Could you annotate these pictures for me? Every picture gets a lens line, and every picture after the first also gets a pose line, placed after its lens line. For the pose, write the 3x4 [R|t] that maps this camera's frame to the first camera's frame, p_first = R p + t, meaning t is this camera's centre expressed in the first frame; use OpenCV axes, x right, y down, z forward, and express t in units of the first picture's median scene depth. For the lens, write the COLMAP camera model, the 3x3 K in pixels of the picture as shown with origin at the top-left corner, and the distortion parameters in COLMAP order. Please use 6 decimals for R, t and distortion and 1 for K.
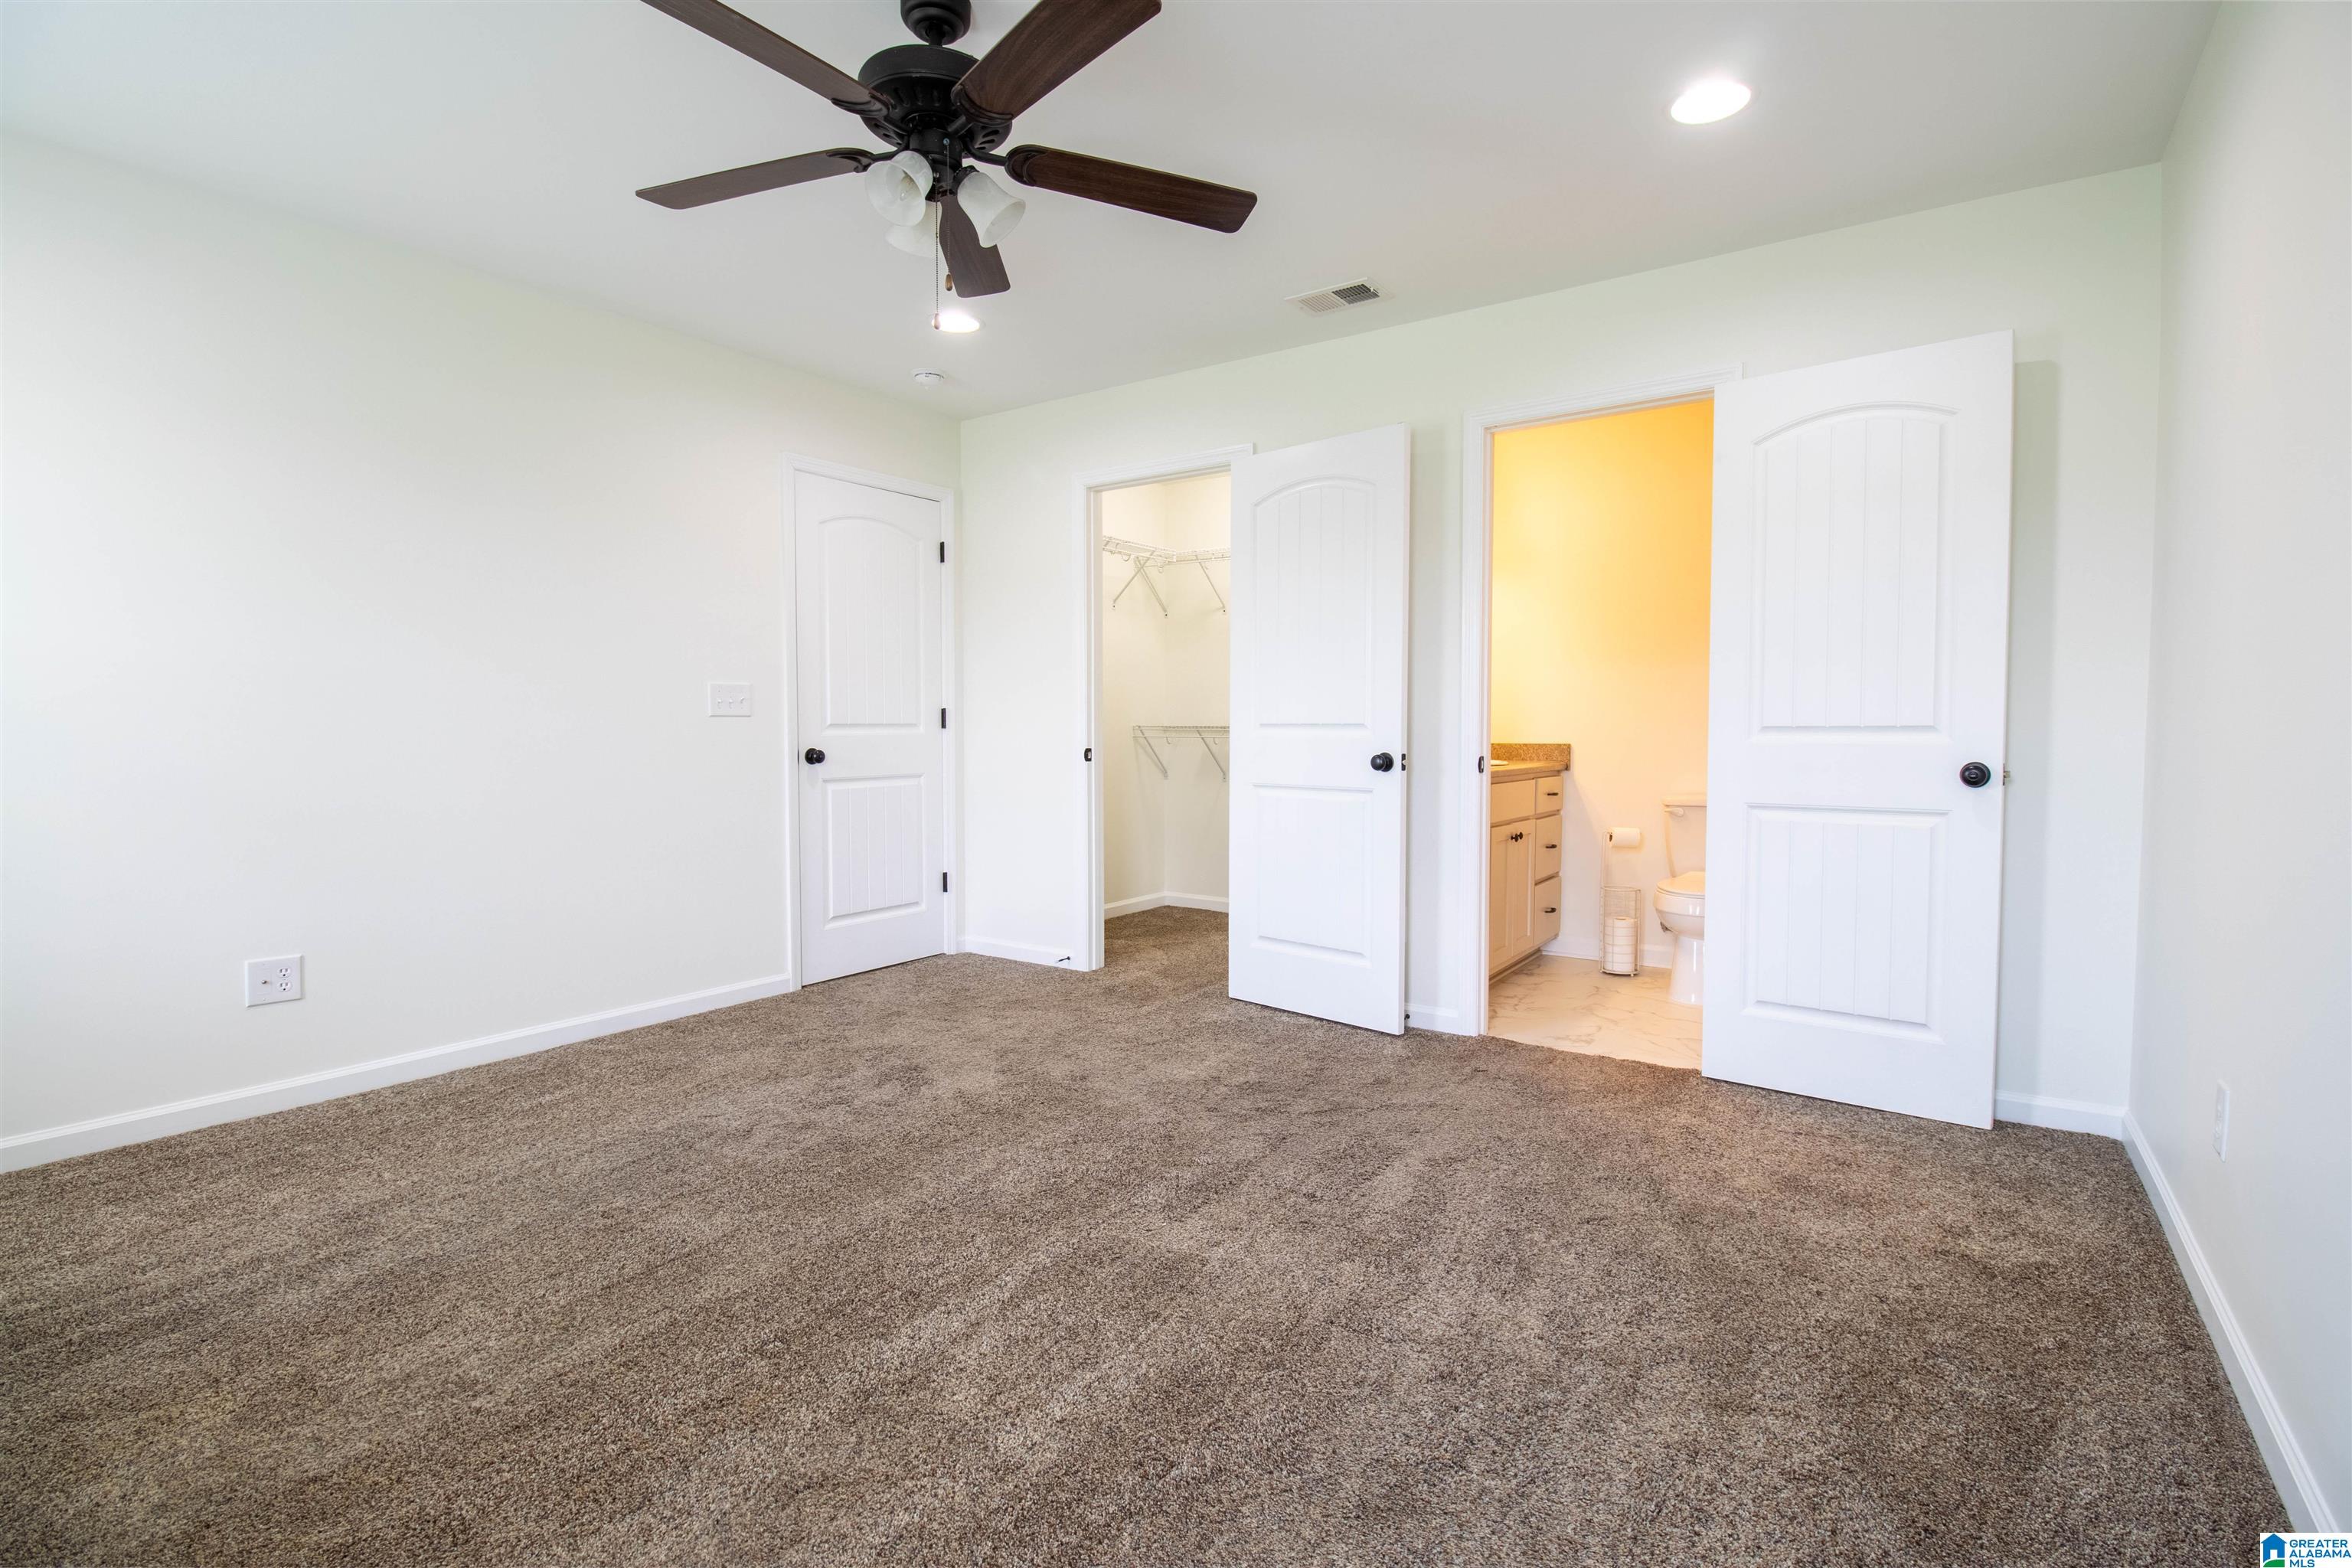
lens RADIAL K [[1092.7, 0, 1177.3], [0, 1092.7, 777.2], [0, 0, 1]] dist [-0.004708, -0.013093]
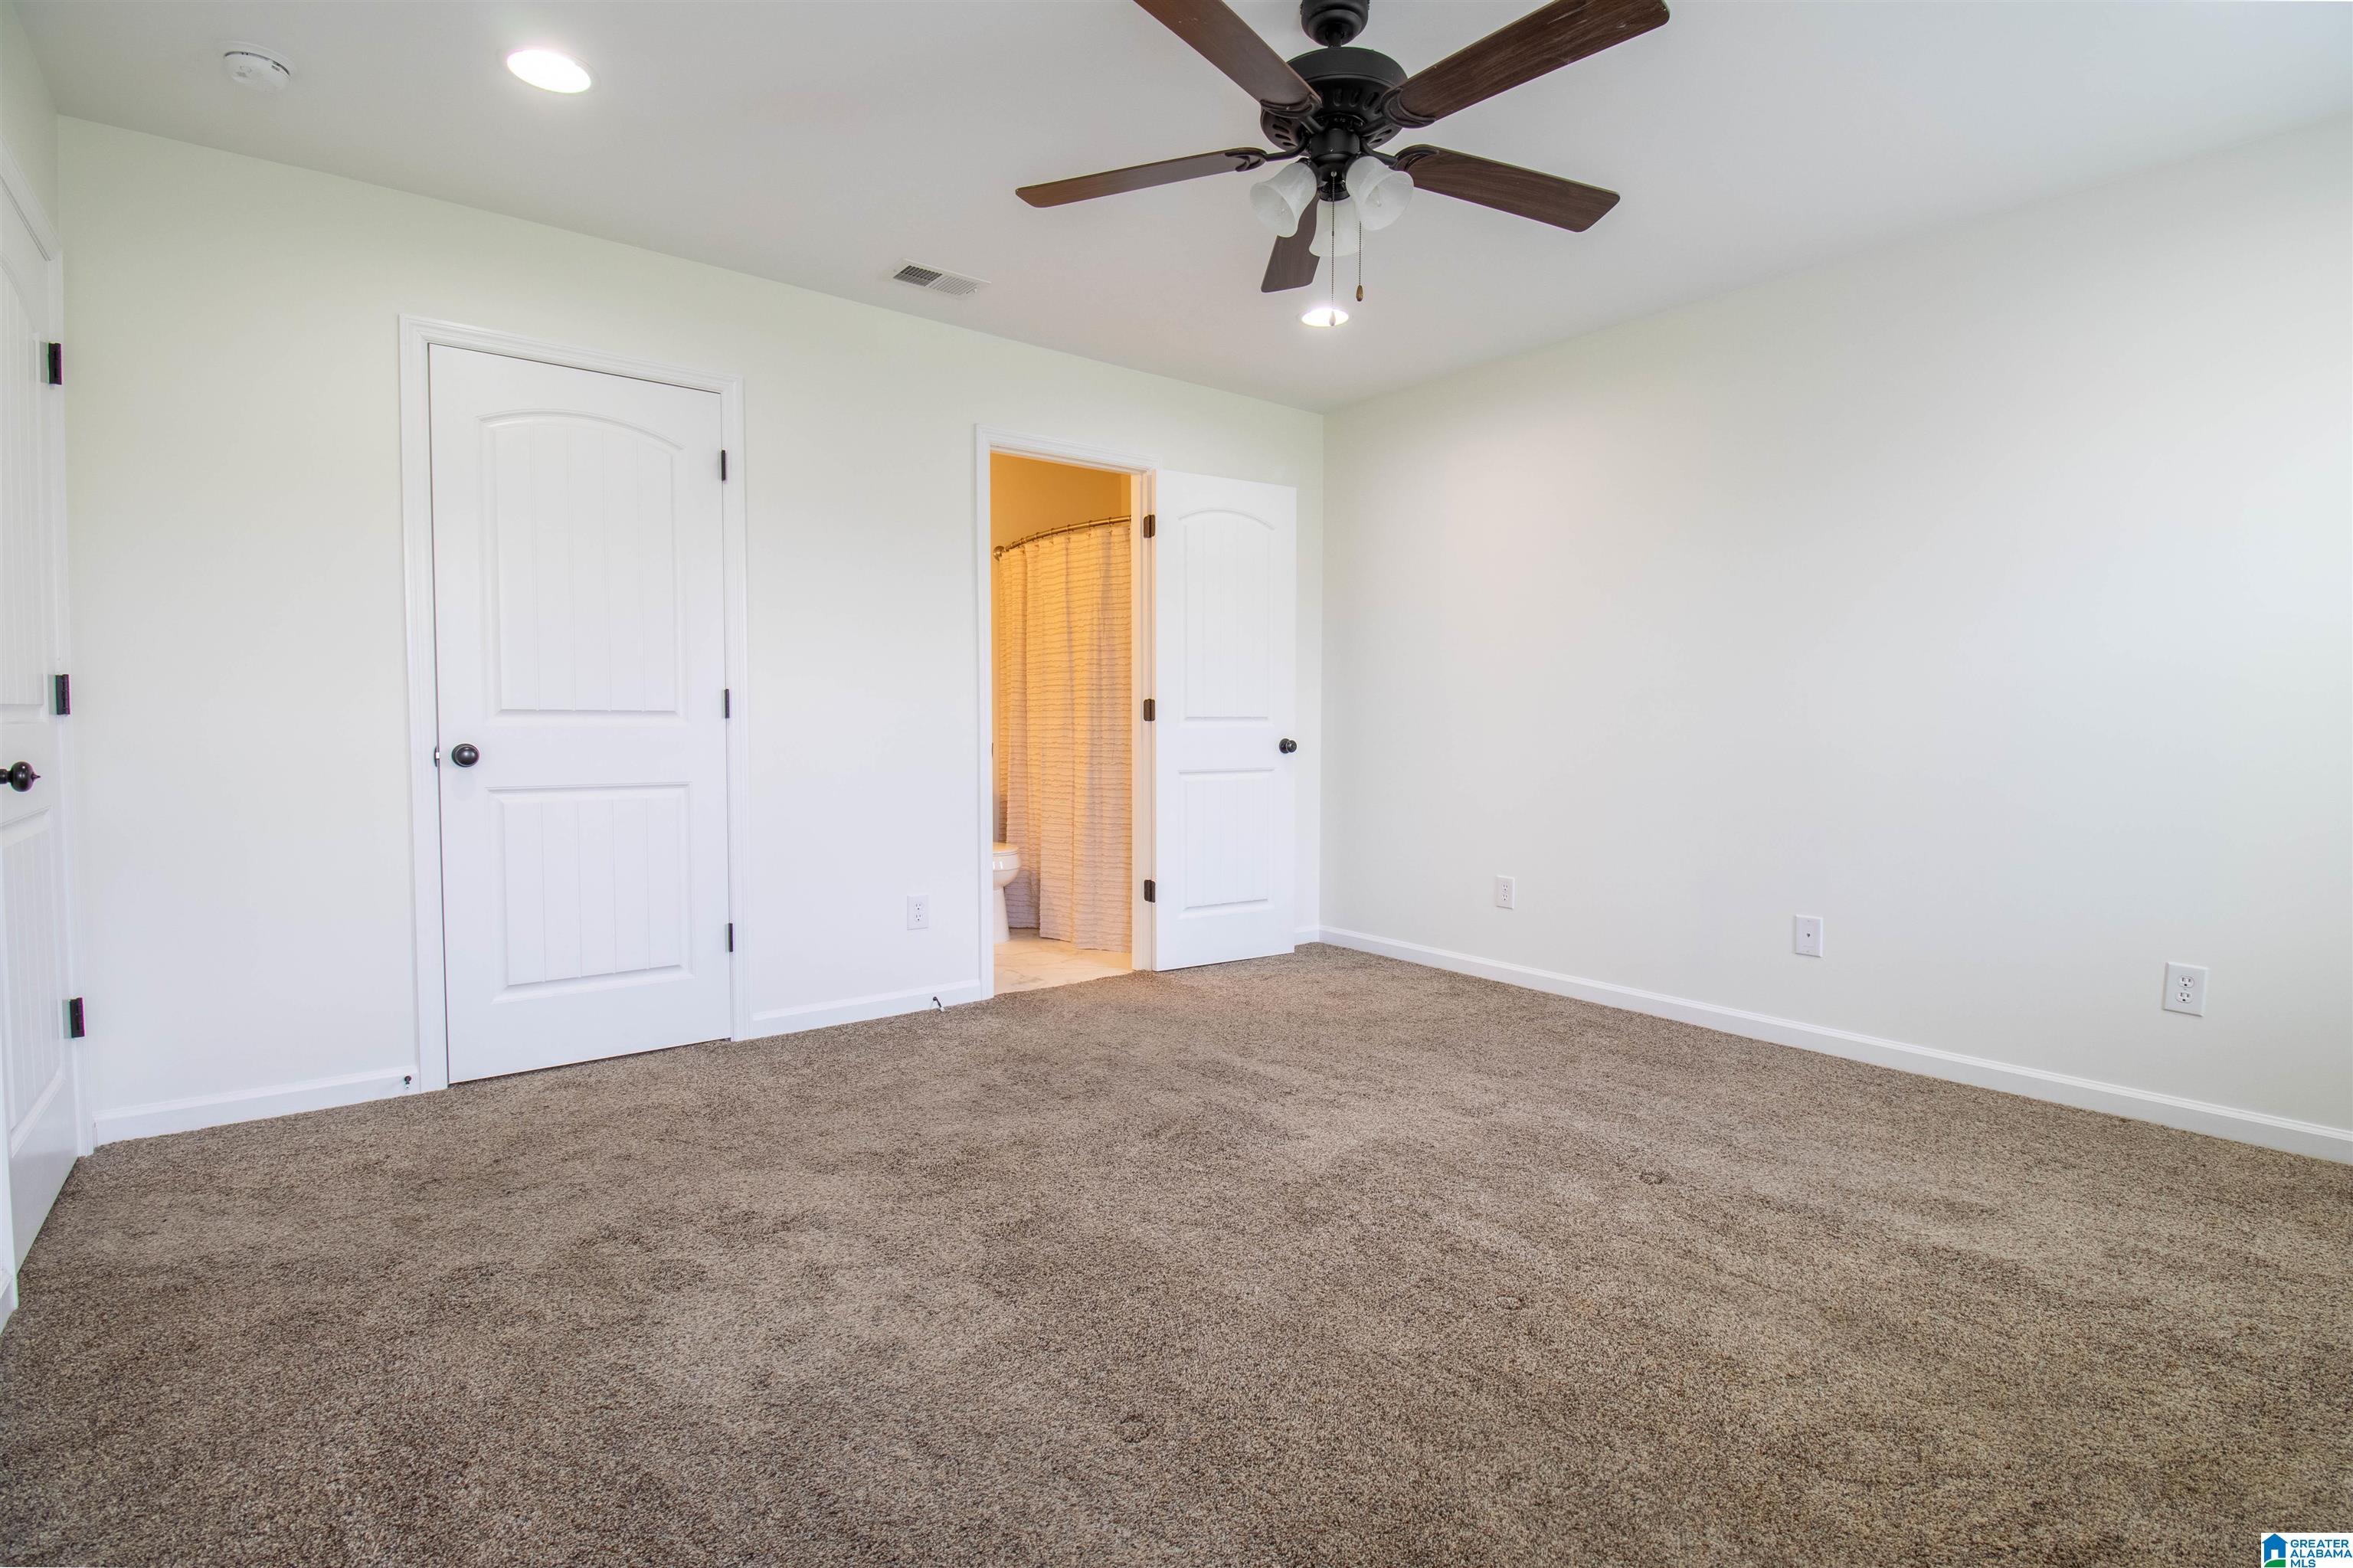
lens RADIAL K [[1139.6, 0, 1179.0], [0, 1139.6, 763.7], [0, 0, 1]] dist [-0.028121, -0.000103]
pose [[0.275851, -0.039359, 0.960394, -0.903182], [0.034965, 0.998911, 0.030895, -0.031222], [-0.960564, 0.025057, 0.276927, 0.585229]]
